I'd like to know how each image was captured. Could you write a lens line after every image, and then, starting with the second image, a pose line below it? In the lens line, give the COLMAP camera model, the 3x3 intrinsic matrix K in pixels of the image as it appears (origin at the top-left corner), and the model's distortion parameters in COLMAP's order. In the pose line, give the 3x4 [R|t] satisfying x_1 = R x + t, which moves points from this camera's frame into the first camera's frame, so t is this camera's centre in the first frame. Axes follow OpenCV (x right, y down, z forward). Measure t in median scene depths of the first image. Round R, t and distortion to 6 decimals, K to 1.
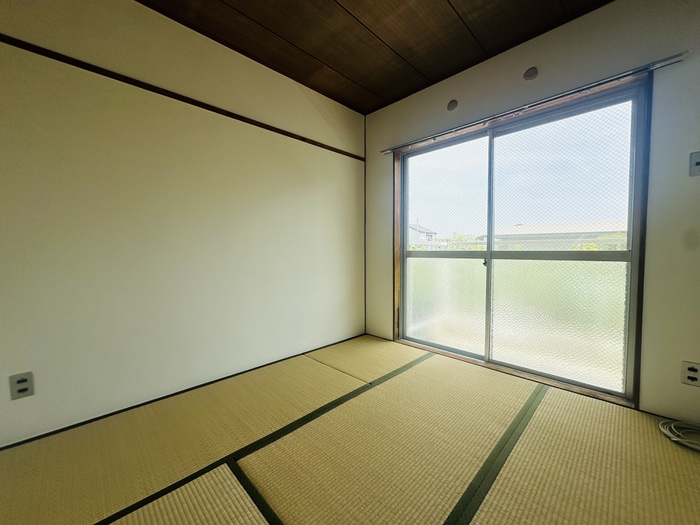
lens RADIAL K [[277.5, 0, 350.7], [0, 277.5, 262.1], [0, 0, 1]] dist [-0.000963, -0.000794]
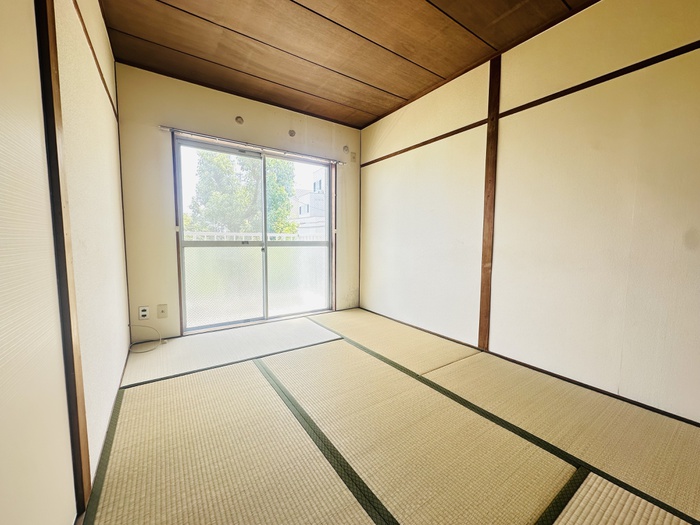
lens RADIAL K [[277.5, 0, 350.7], [0, 277.5, 262.1], [0, 0, 1]] dist [-0.000963, -0.000794]
pose [[0.183475, -0.075071, 0.980154, -0.698785], [0.035775, 0.996929, 0.069660, -0.014404], [-0.982373, 0.022284, 0.185597, 0.275058]]
